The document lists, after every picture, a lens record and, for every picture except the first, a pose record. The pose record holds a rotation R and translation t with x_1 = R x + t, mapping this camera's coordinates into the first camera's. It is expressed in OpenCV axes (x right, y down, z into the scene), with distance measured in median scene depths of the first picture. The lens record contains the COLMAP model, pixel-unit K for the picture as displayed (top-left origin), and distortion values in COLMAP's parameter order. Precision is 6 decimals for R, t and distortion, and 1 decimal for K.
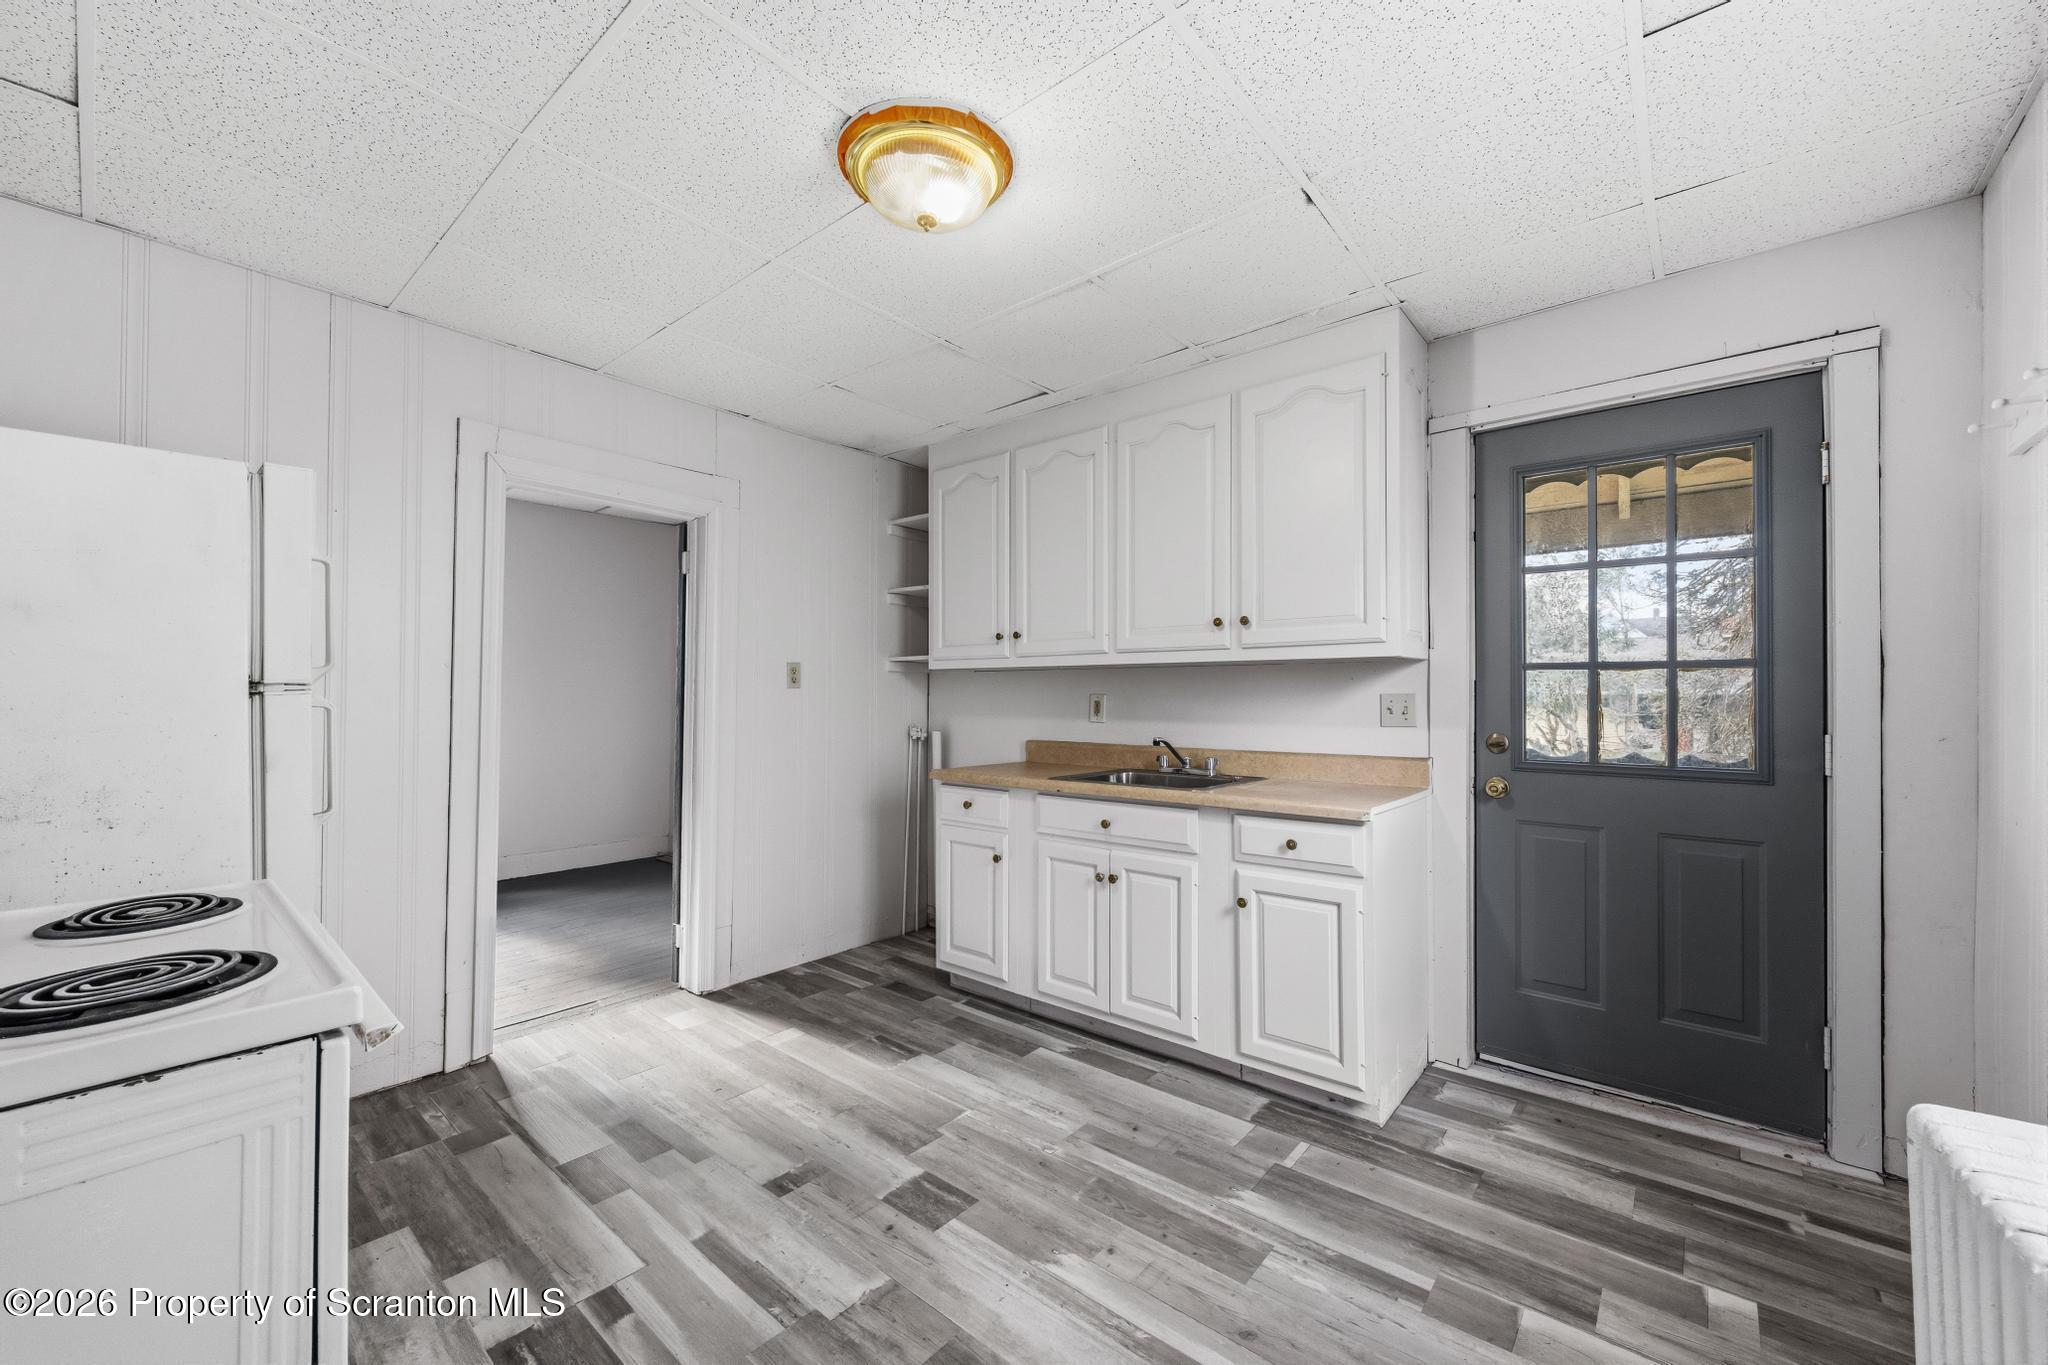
lens RADIAL K [[794.8, 0, 1030.3], [0, 794.8, 685.9], [0, 0, 1]] dist [0.001197, 0.000075]
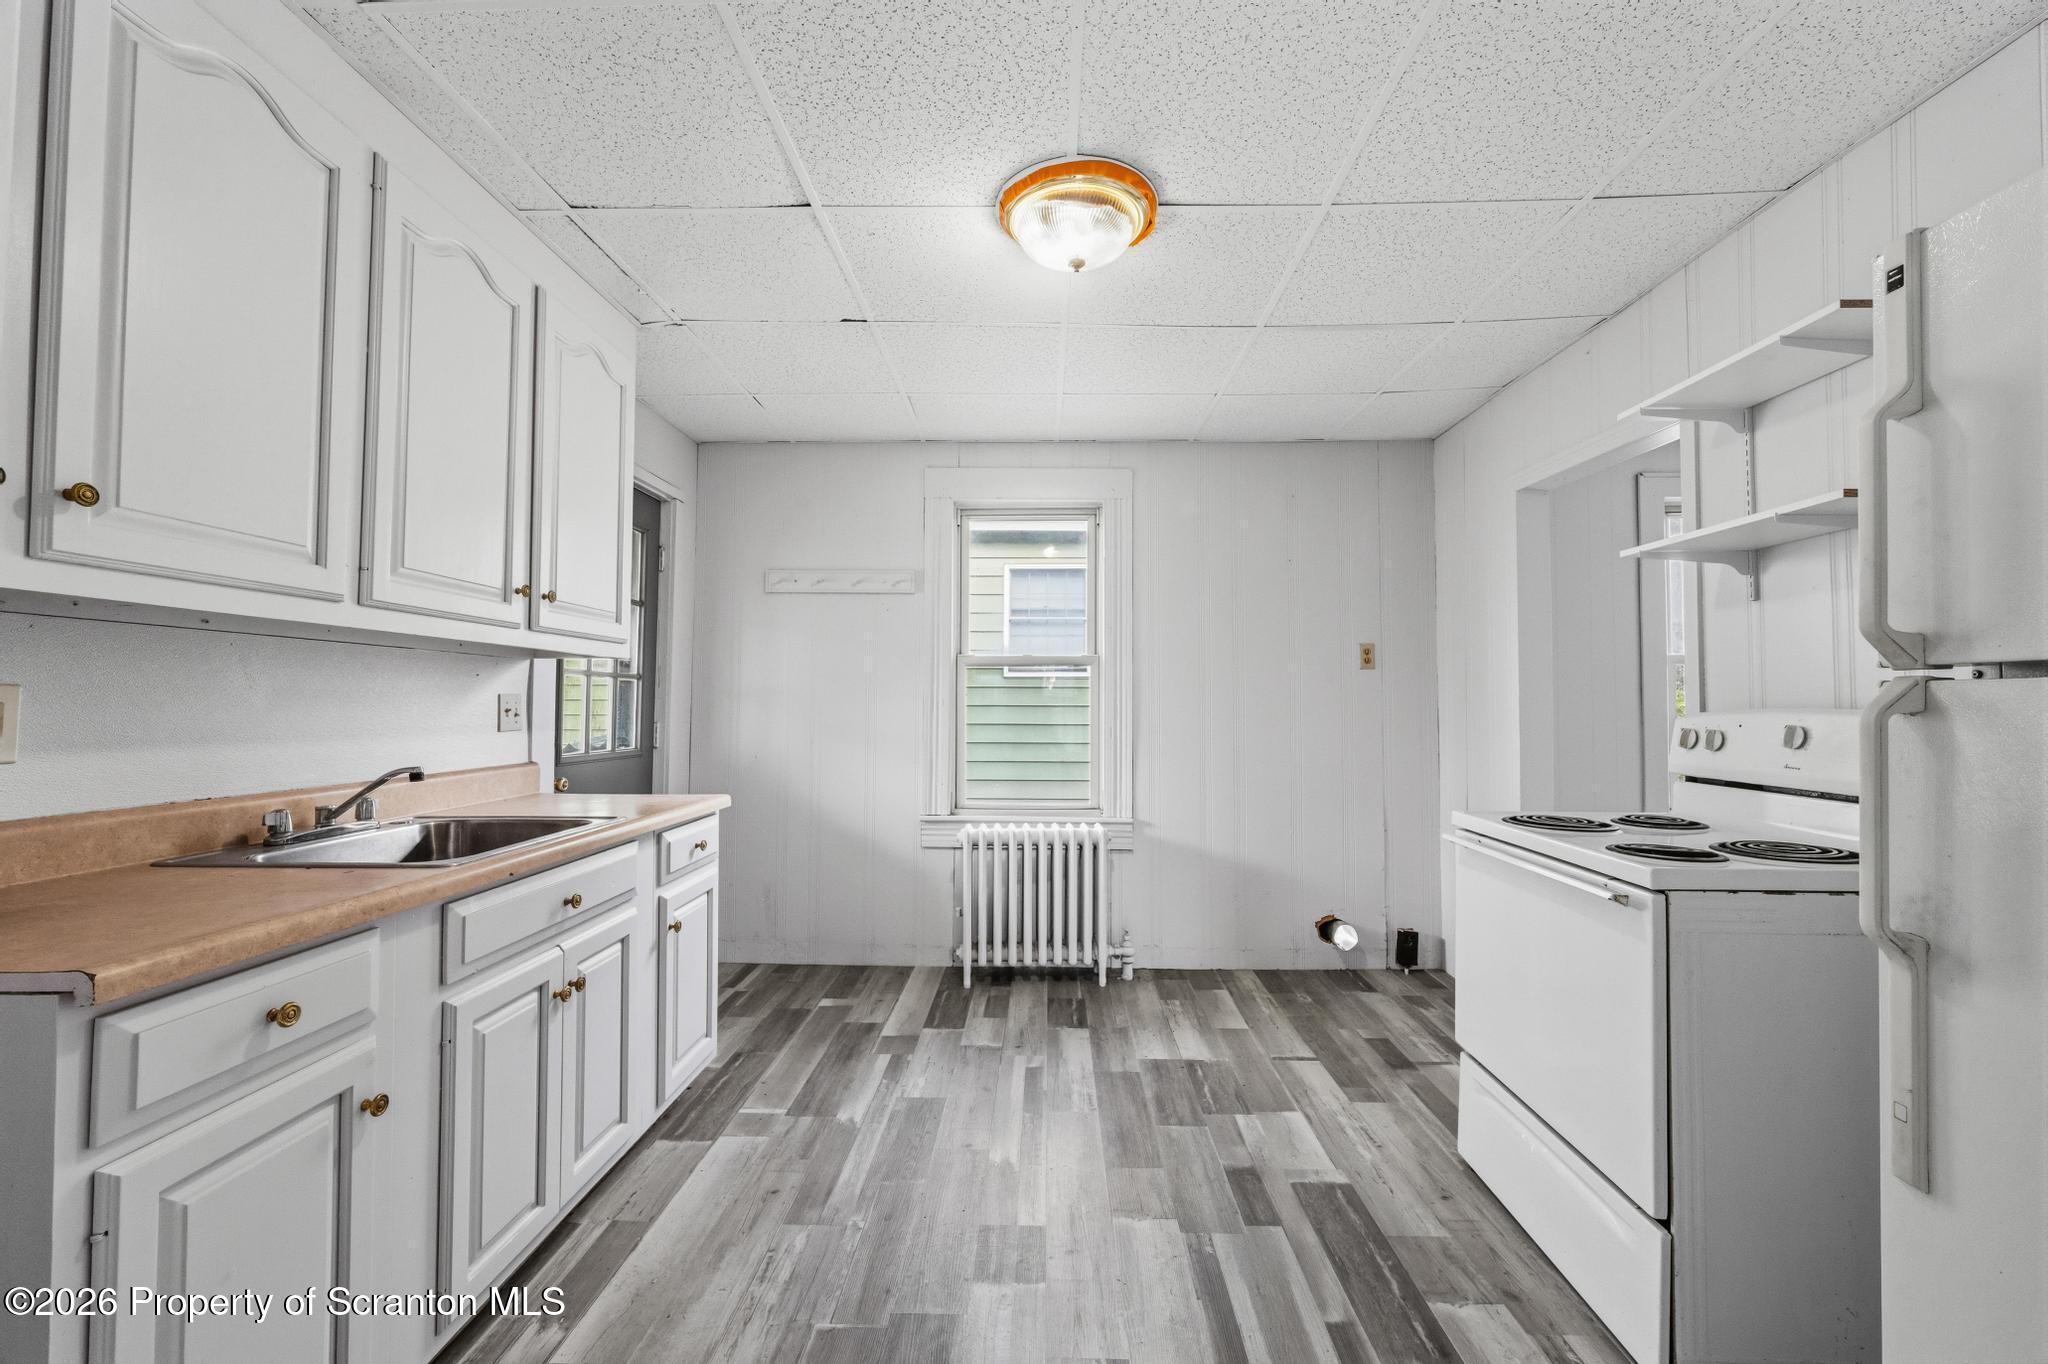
lens RADIAL K [[794.8, 0, 1034.3], [0, 794.8, 685.7], [0, 0, 1]] dist [0.001197, 0.000075]
pose [[-0.613840, 0.014715, 0.789293, -0.898221], [-0.015489, 0.999409, -0.030679, 0.029682], [-0.789279, -0.031057, -0.613249, 1.610347]]
